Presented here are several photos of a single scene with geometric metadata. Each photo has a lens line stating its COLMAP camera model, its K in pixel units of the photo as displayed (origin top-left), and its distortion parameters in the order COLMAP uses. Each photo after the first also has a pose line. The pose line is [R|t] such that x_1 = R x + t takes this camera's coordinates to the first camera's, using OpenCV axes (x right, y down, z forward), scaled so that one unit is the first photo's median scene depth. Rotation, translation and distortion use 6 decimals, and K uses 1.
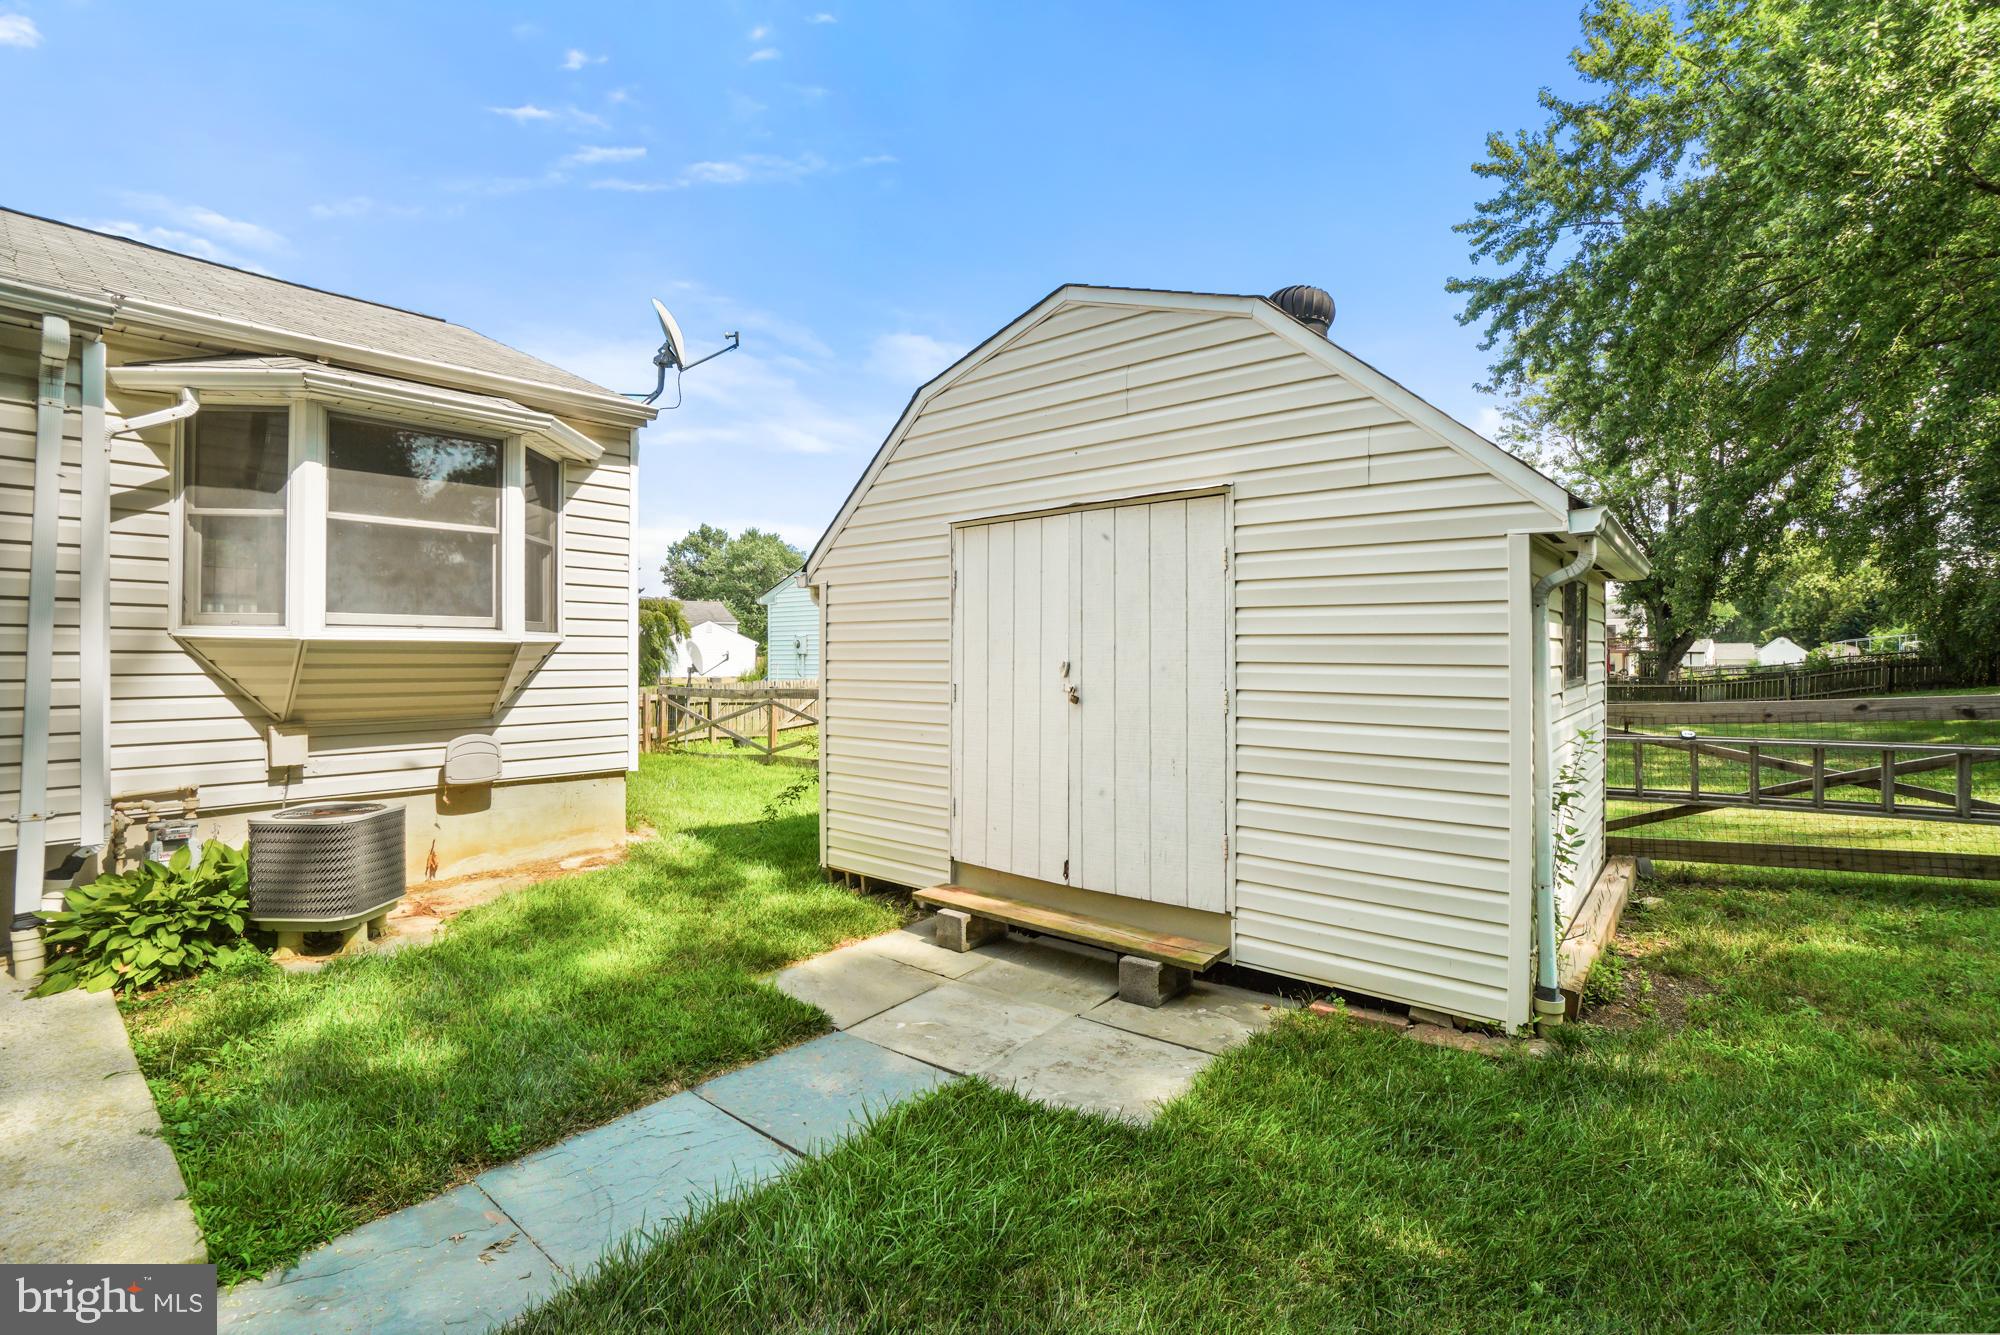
lens RADIAL K [[860.2, 0, 1017.2], [0, 860.2, 660.0], [0, 0, 1]] dist [-0.066977, 0.023800]
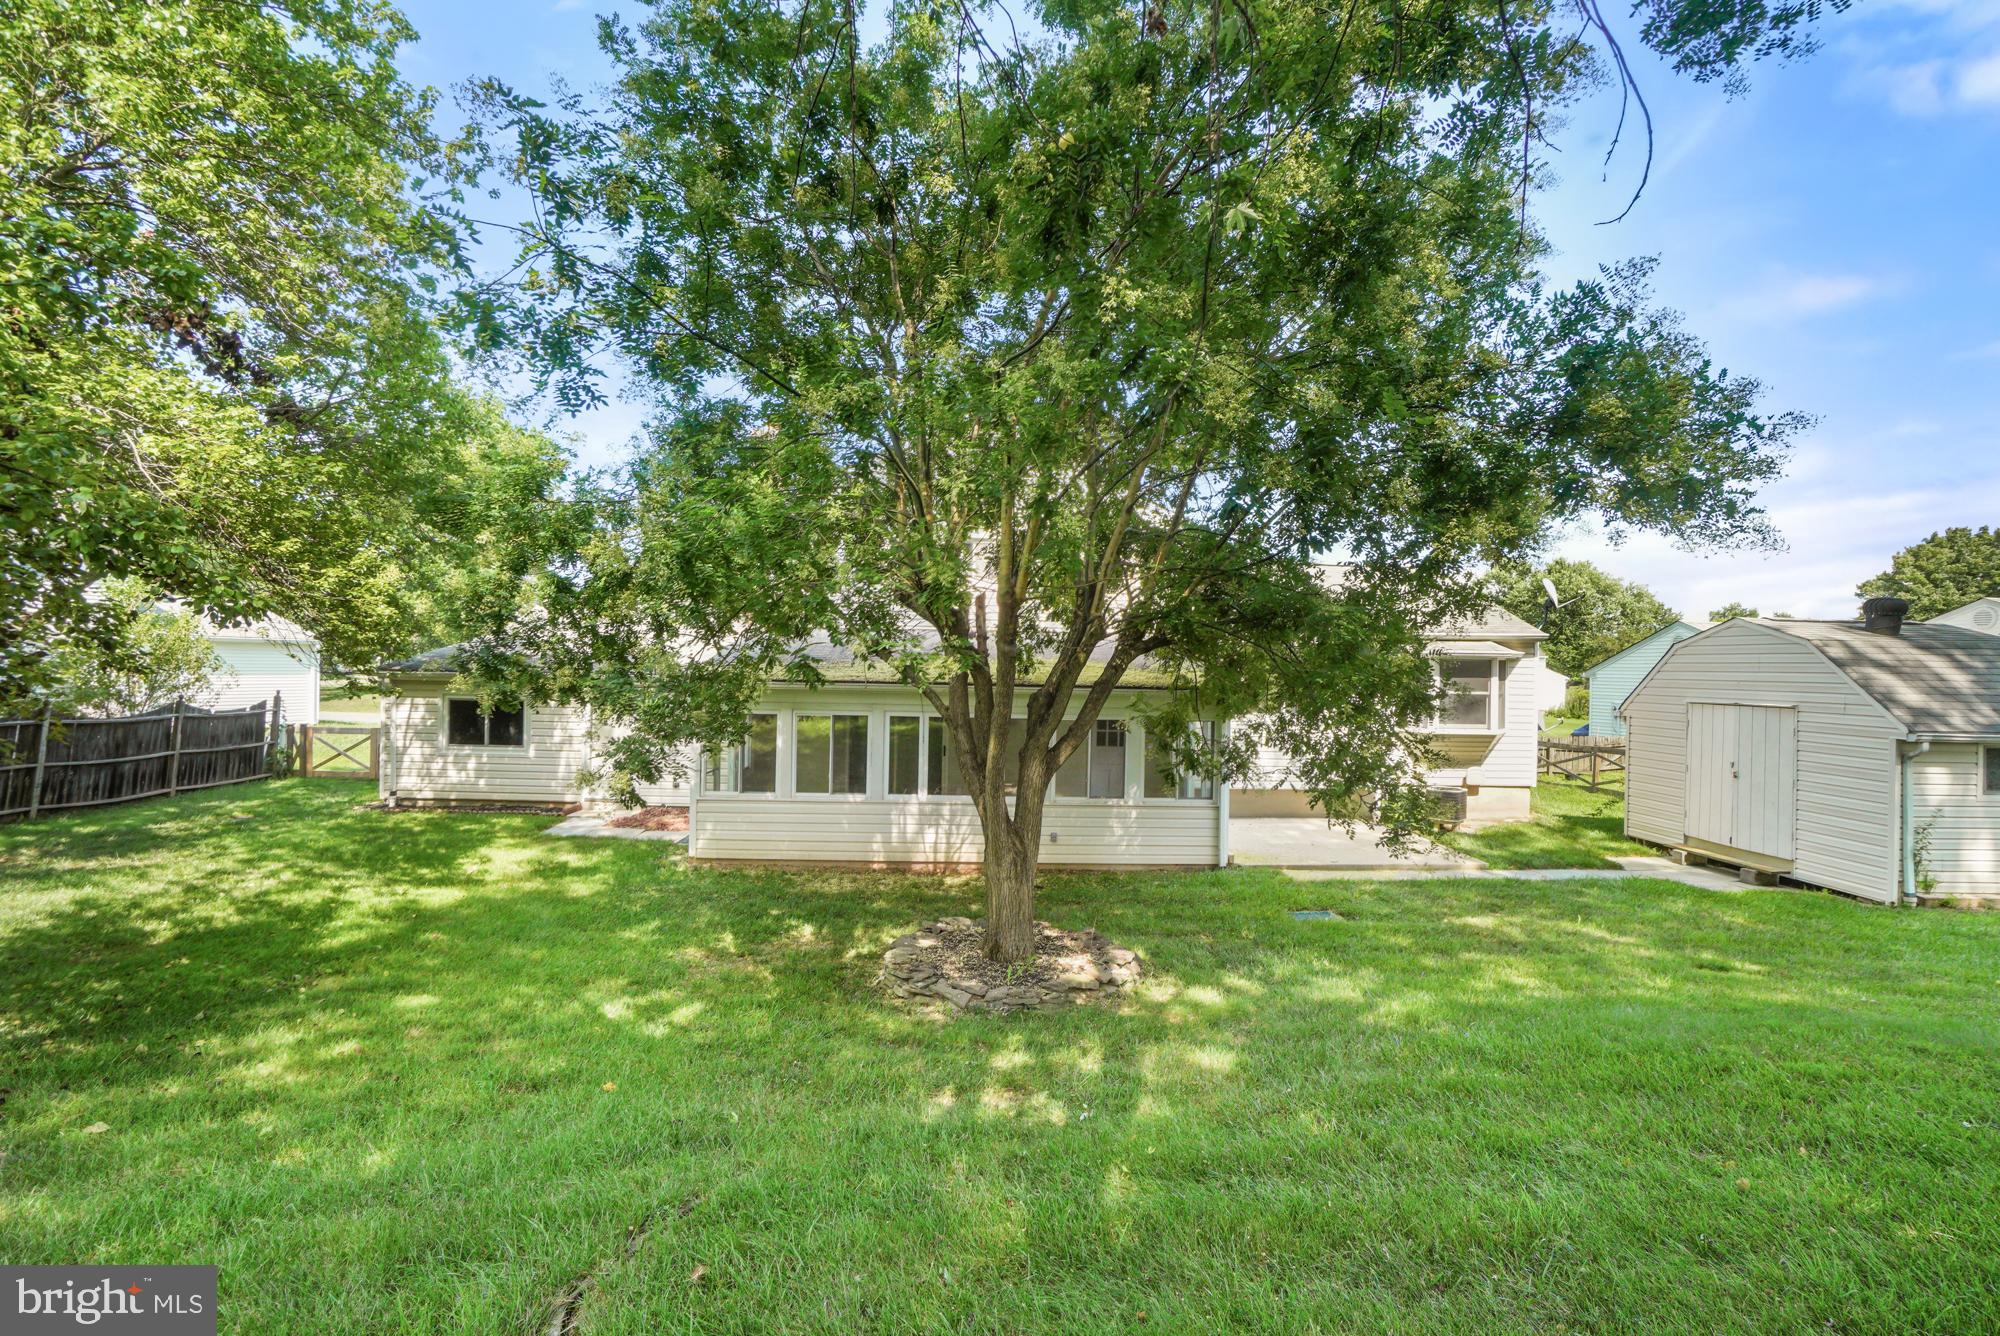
lens RADIAL K [[893.4, 0, 1000.0], [0, 893.4, 668.0], [0, 0, 1]] dist [-0.048965, 0.013531]
pose [[0.652668, 0.011528, -0.757557, 0.513582], [-0.017905, 0.999840, -0.000211, -0.207085], [0.757433, 0.013701, 0.652769, -2.077667]]
